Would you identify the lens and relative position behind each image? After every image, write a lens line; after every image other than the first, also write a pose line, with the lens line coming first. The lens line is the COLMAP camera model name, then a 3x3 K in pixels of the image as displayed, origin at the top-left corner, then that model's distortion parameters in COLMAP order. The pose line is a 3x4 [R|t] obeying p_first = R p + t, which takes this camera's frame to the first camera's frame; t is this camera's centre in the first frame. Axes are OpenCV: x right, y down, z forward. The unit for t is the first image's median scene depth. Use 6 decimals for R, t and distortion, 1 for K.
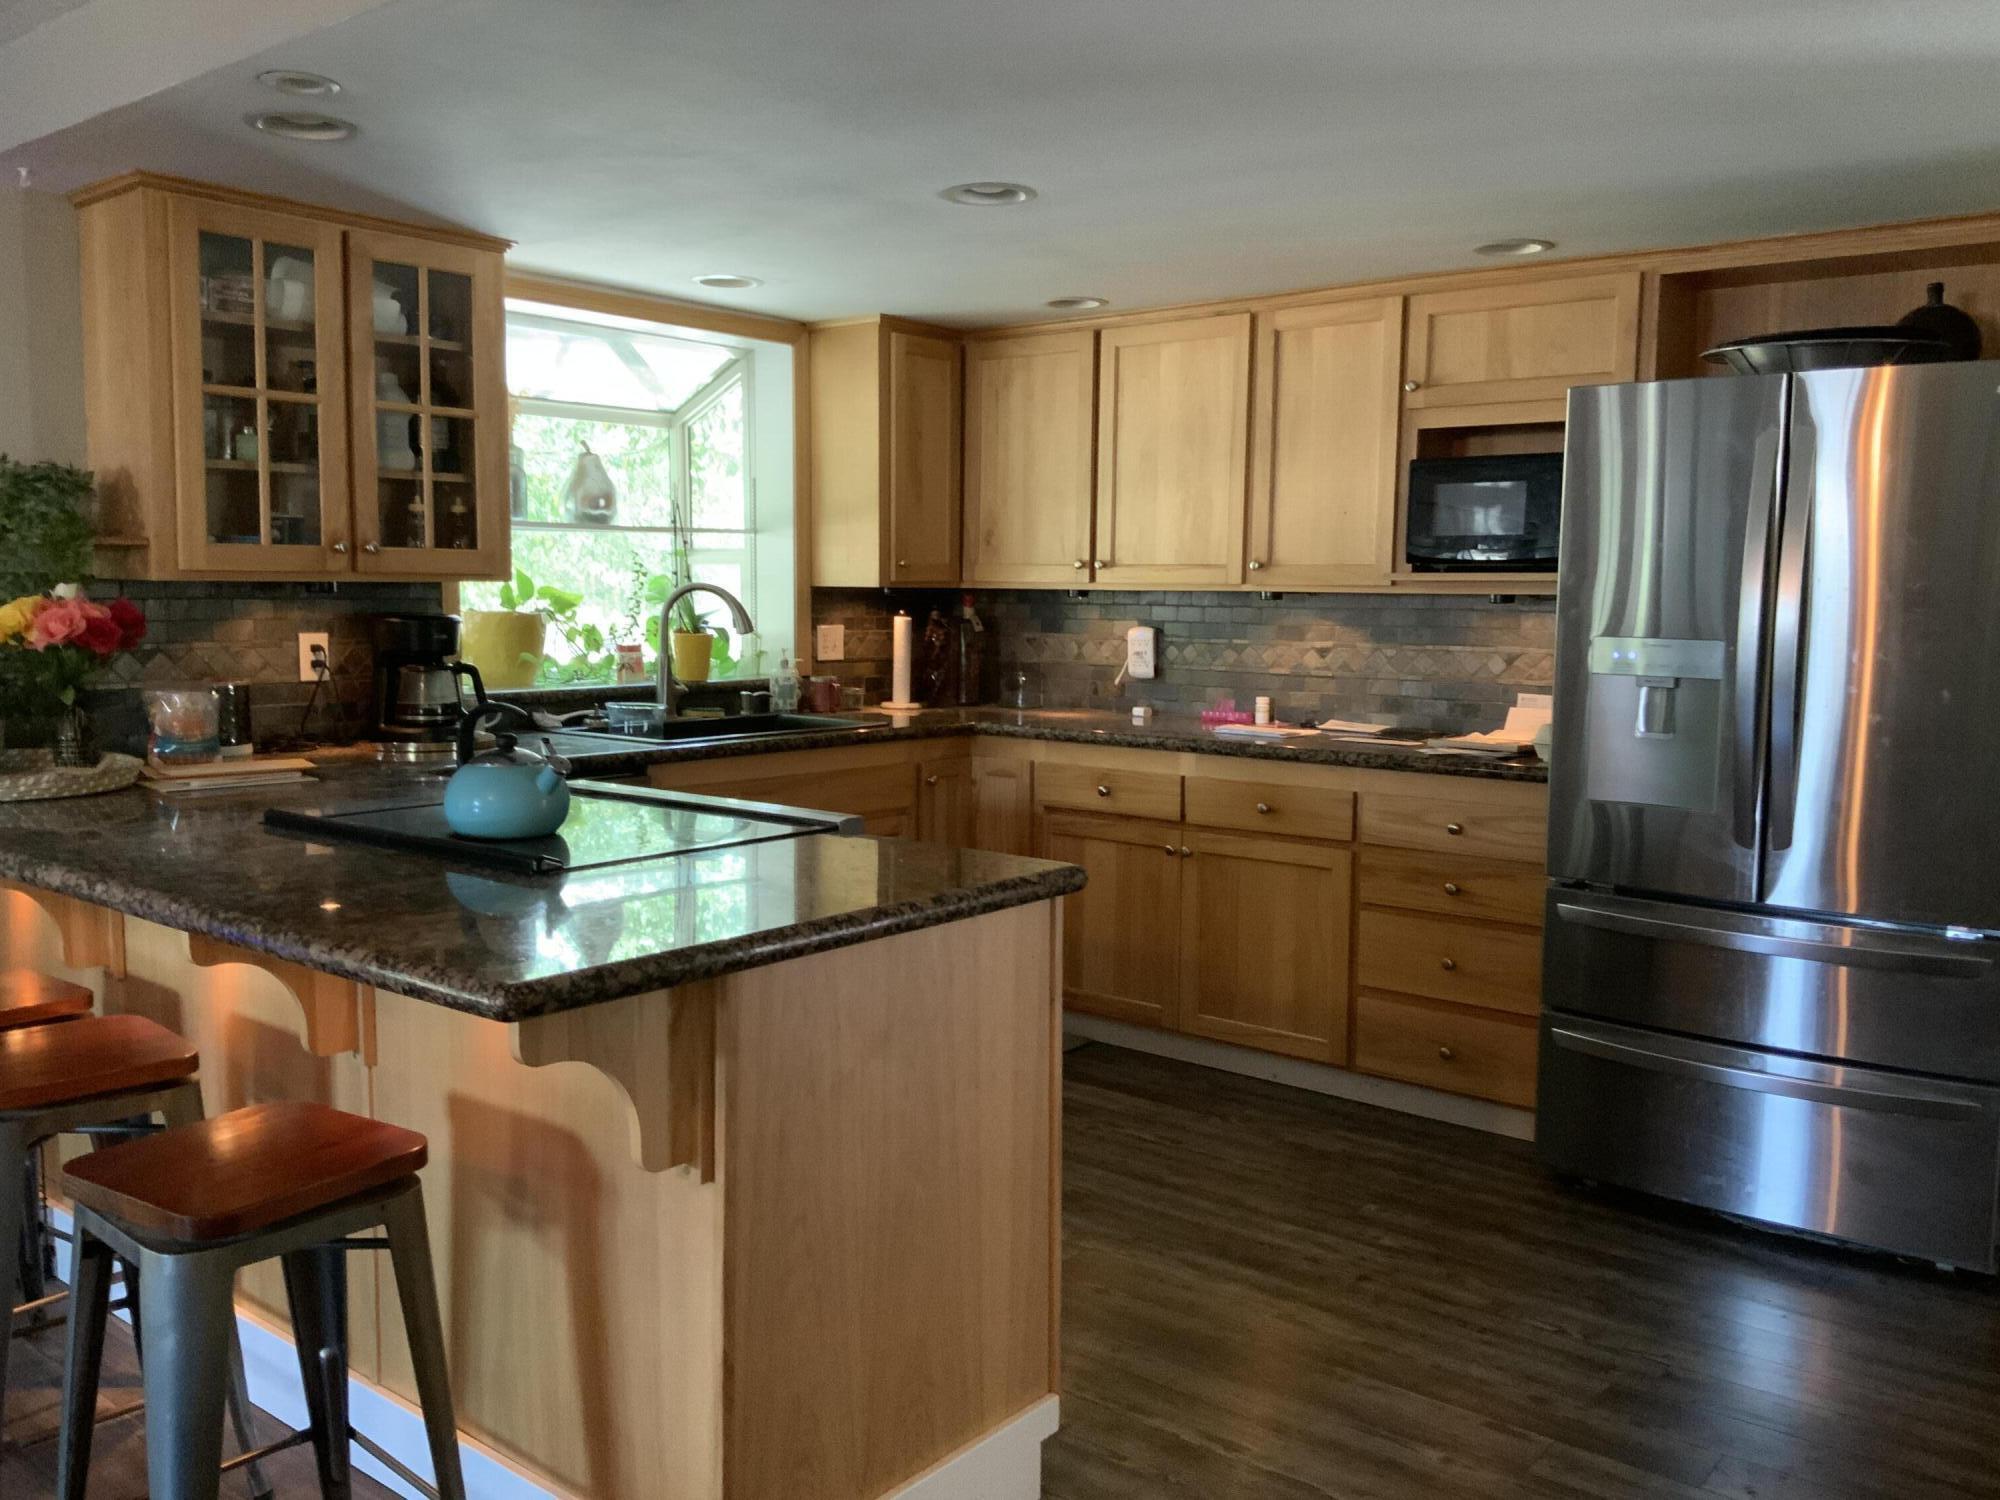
lens RADIAL K [[1674.3, 0, 1000.0], [0, 1674.3, 750.0], [0, 0, 1]] dist [-0.010244, -0.005838]
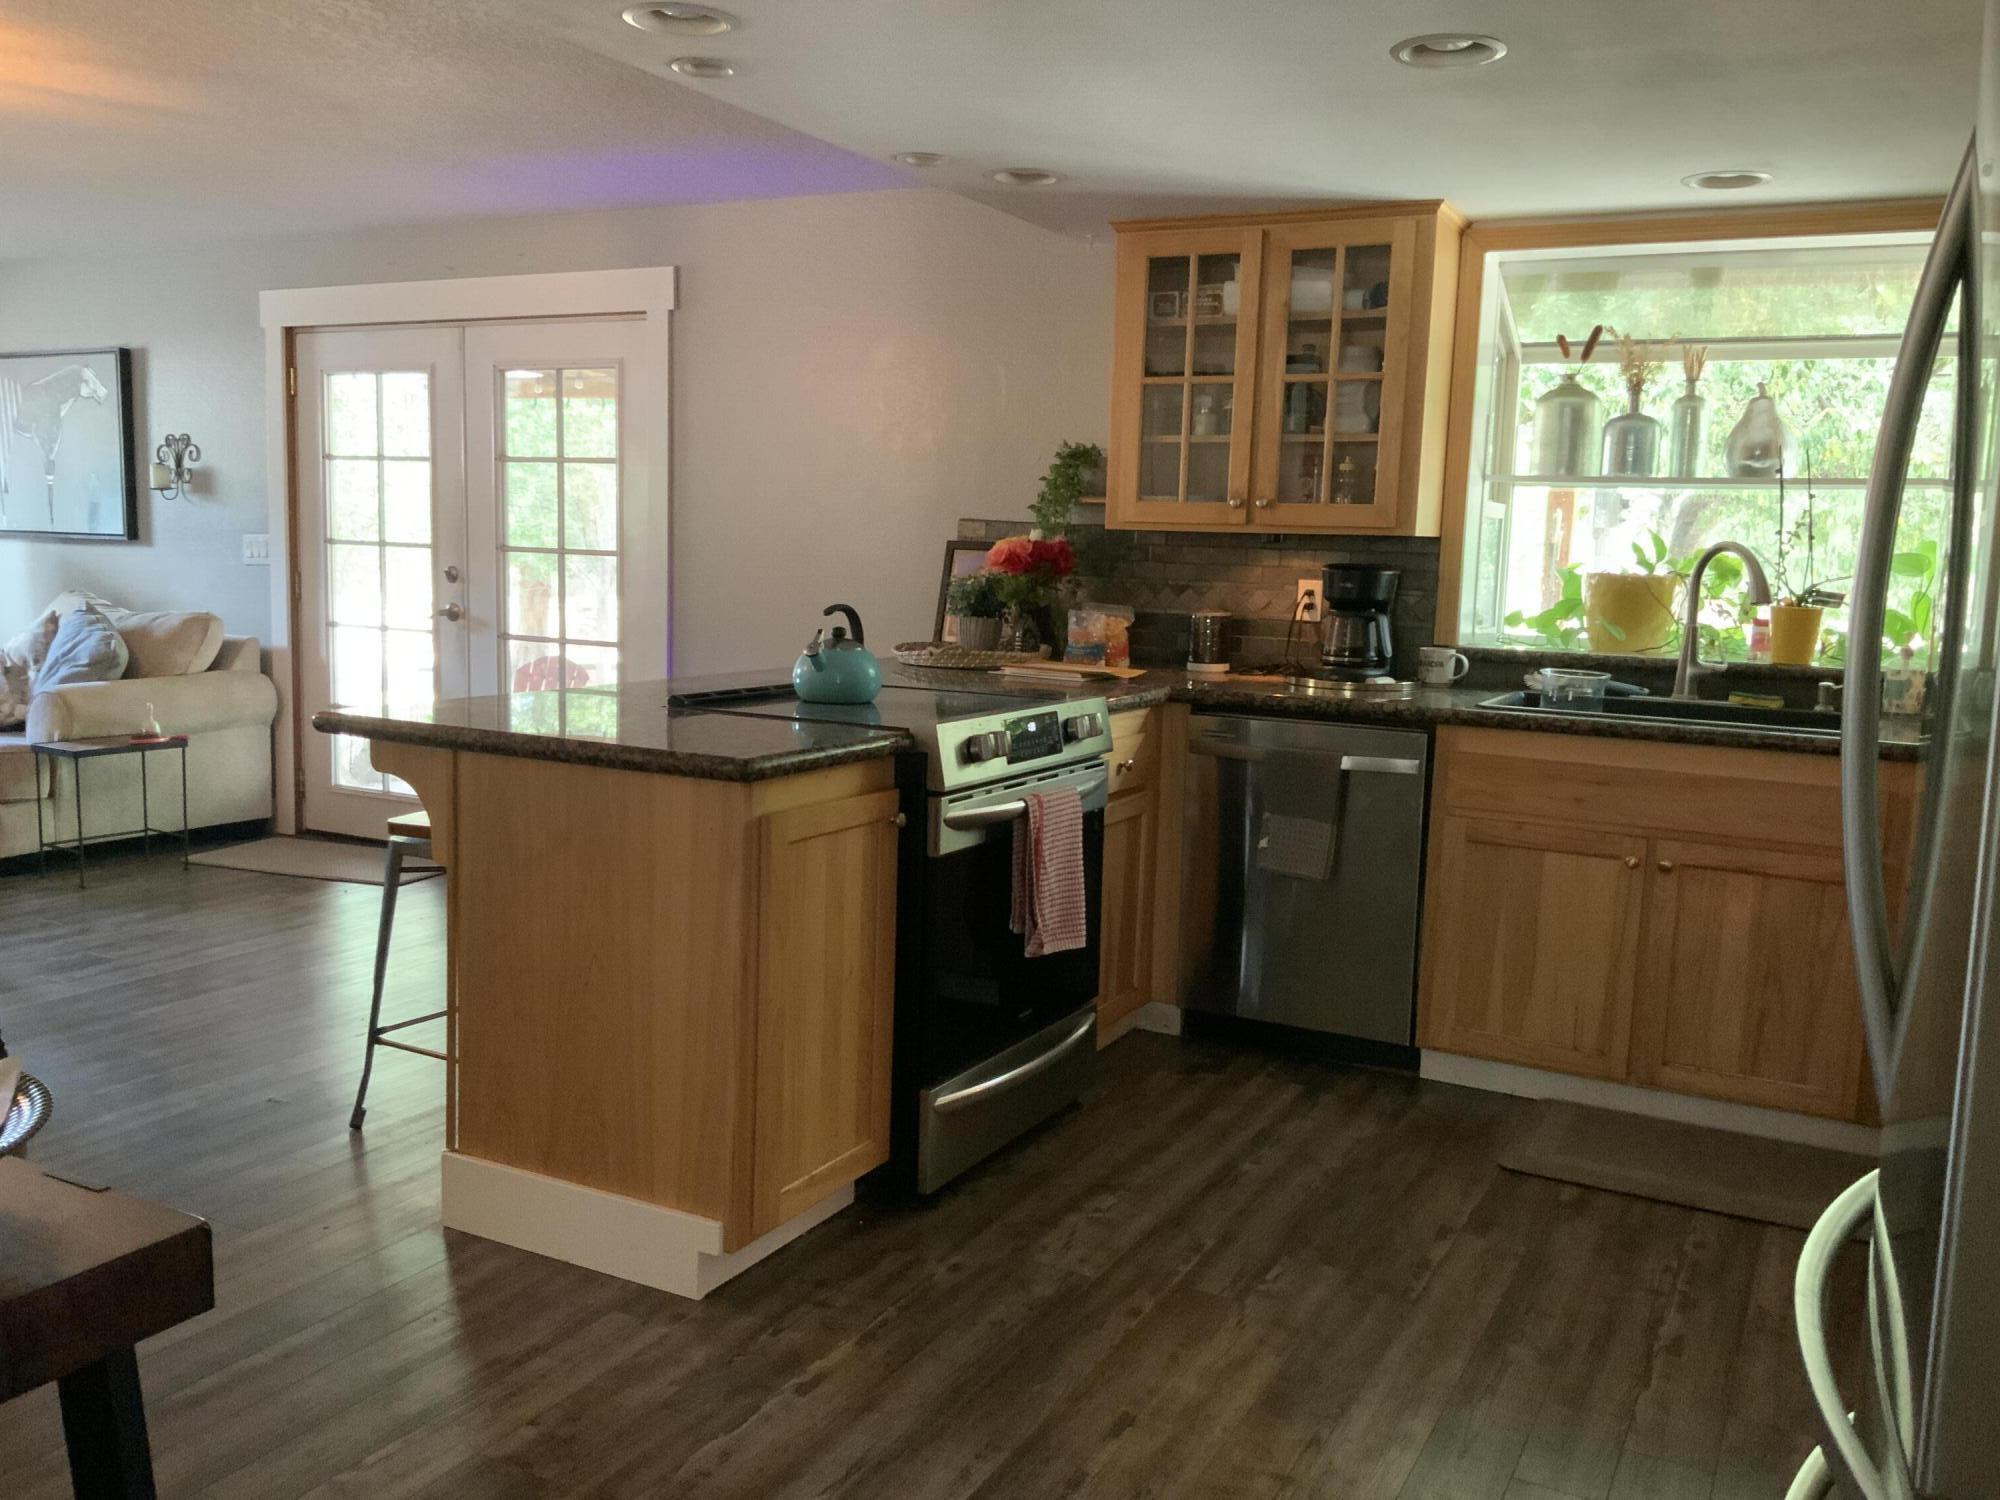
lens RADIAL K [[1667.3, 0, 1000.0], [0, 1667.3, 750.0], [0, 0, 1]] dist [0.113757, -0.173386]
pose [[0.191431, 0.125792, -0.973412, 0.742680], [-0.124274, 0.986878, 0.103092, -0.049018], [0.973607, 0.101235, 0.204552, 0.595670]]
